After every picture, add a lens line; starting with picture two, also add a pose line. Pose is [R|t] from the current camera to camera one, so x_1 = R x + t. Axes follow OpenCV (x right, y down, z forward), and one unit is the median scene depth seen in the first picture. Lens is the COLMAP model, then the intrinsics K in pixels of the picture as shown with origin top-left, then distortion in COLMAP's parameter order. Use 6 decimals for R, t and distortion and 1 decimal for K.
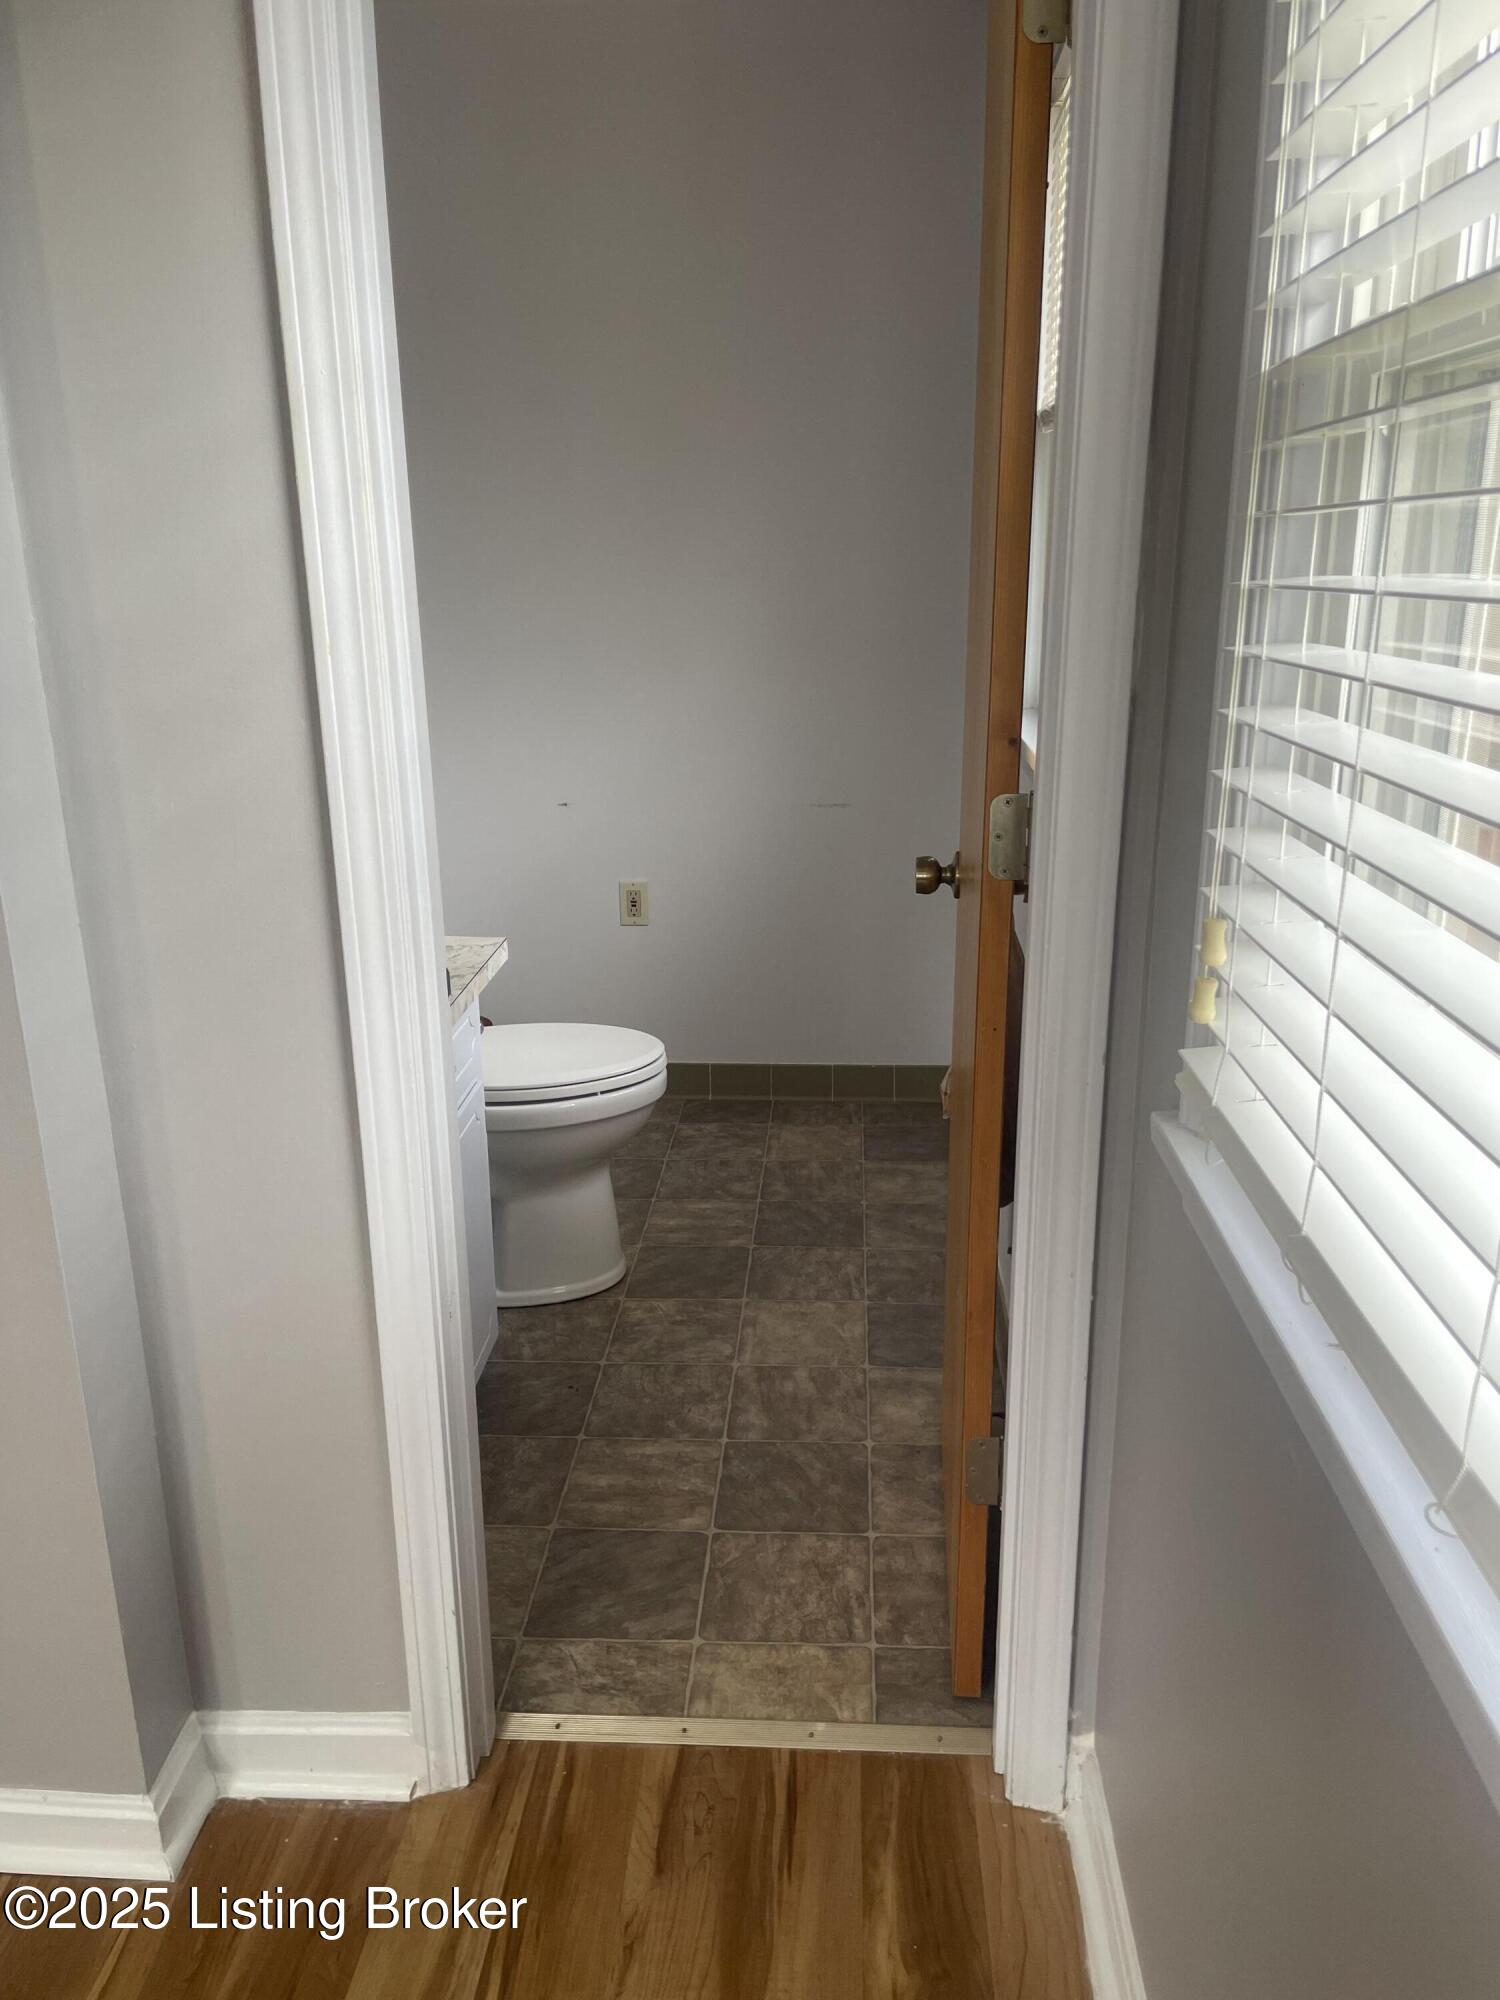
lens RADIAL K [[1531.9, 0, 745.6], [0, 1531.9, 1006.0], [0, 0, 1]] dist [0.046789, -0.061811]
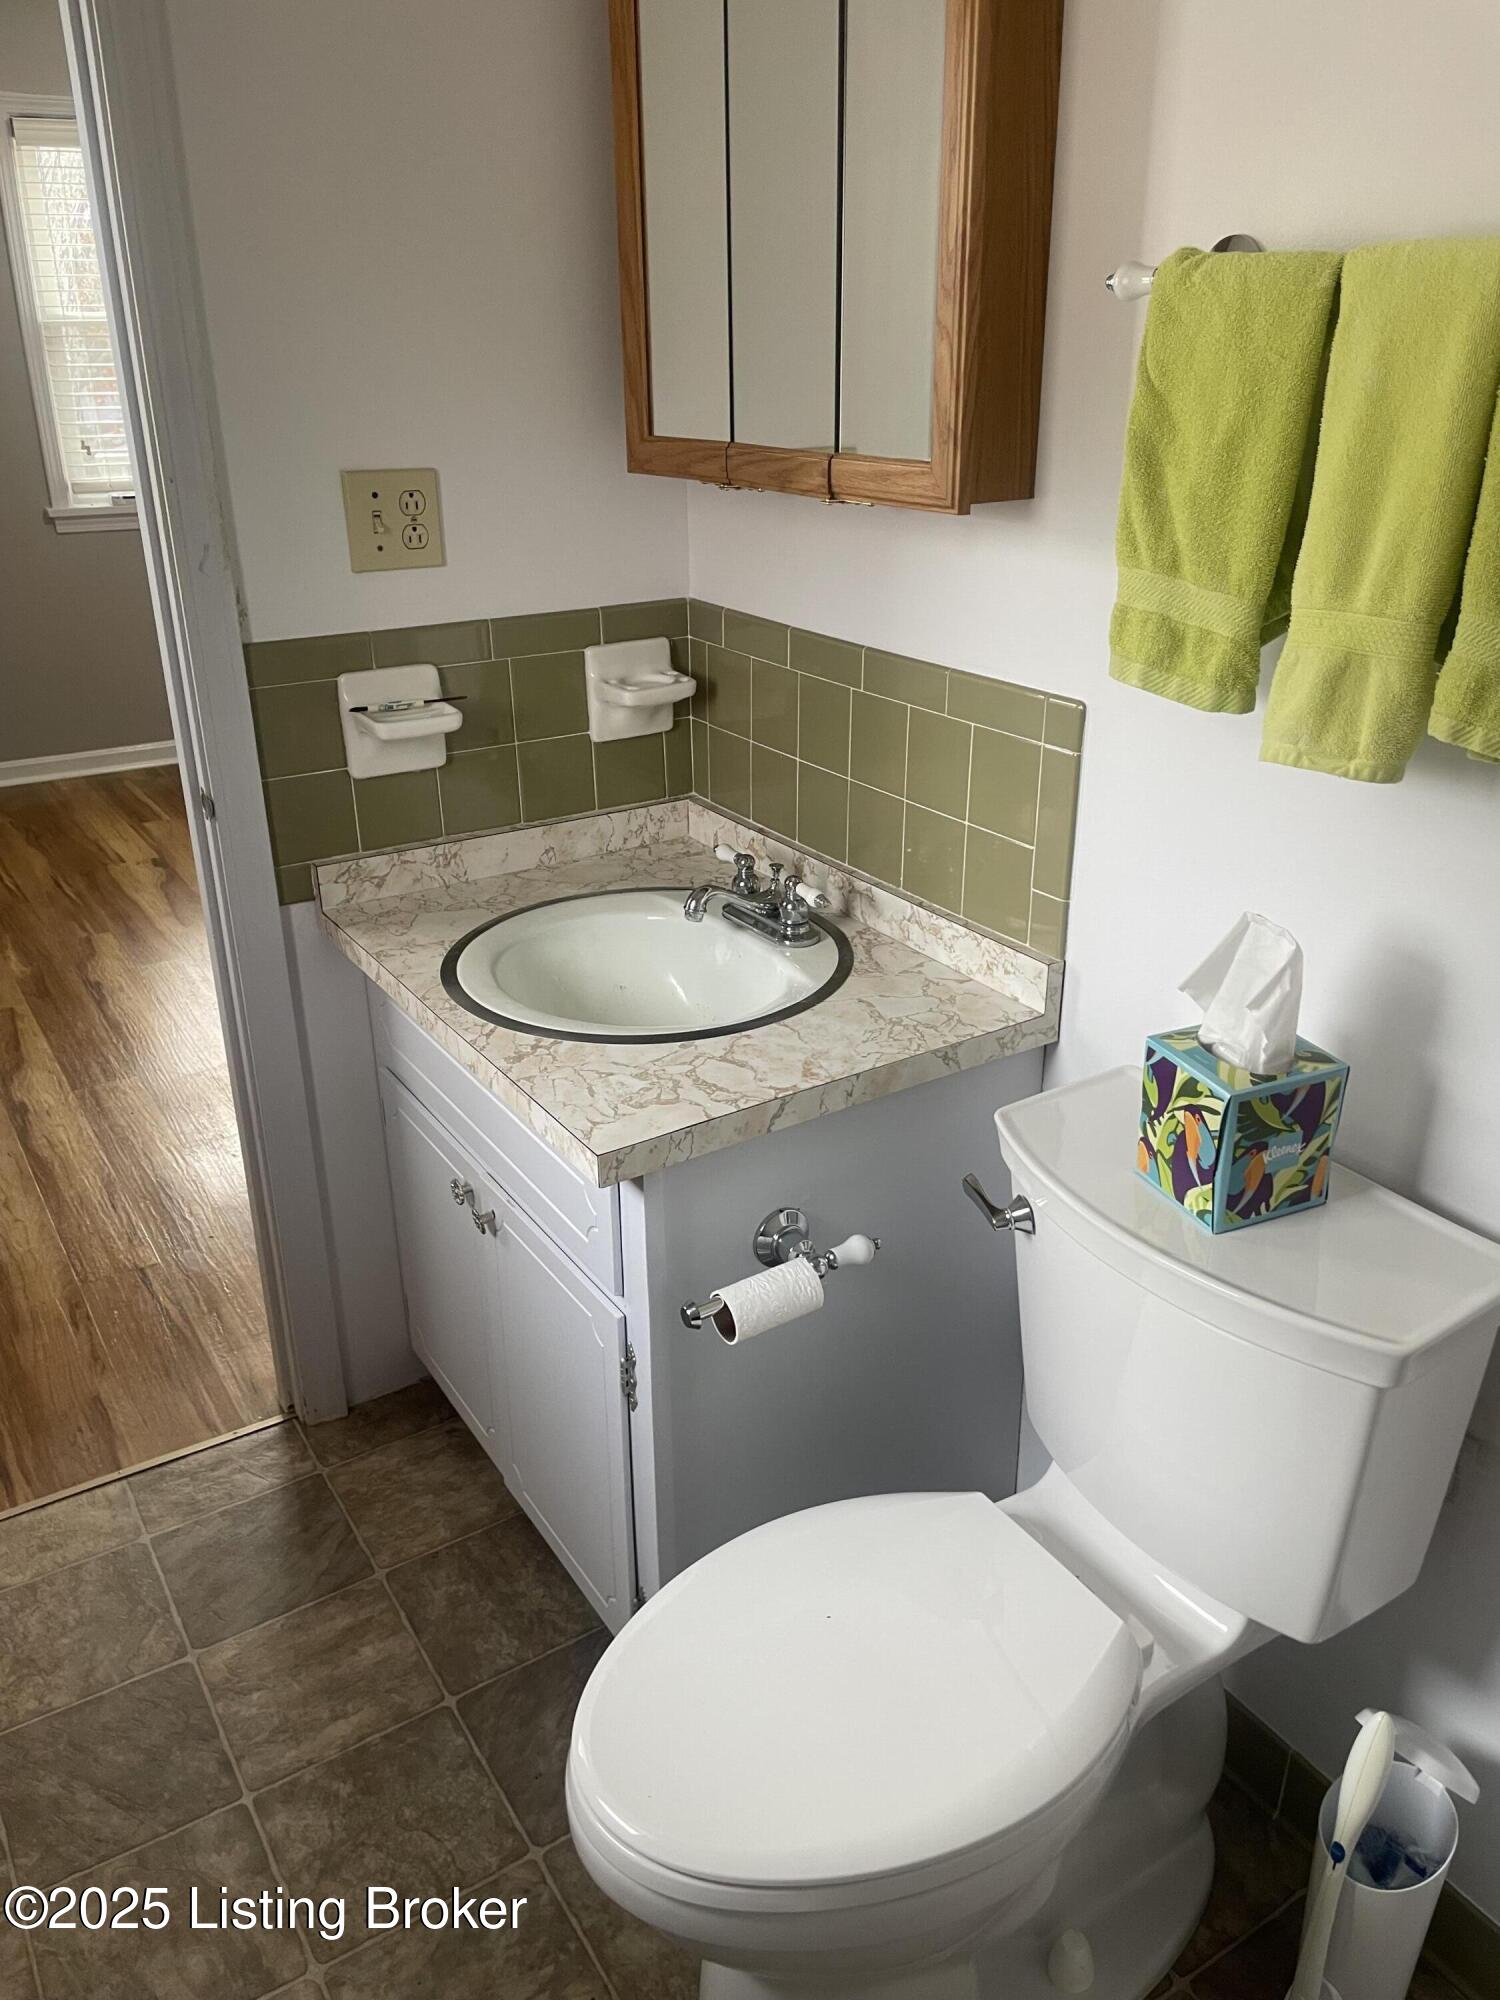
lens RADIAL K [[1531.9, 0, 758.6], [0, 1531.9, 982.3], [0, 0, 1]] dist [0.046789, -0.061811]
pose [[-0.800146, 0.240402, -0.549520, 0.100134], [-0.185631, 0.771933, 0.607997, -0.479952], [0.570357, 0.588495, -0.573033, 1.403056]]
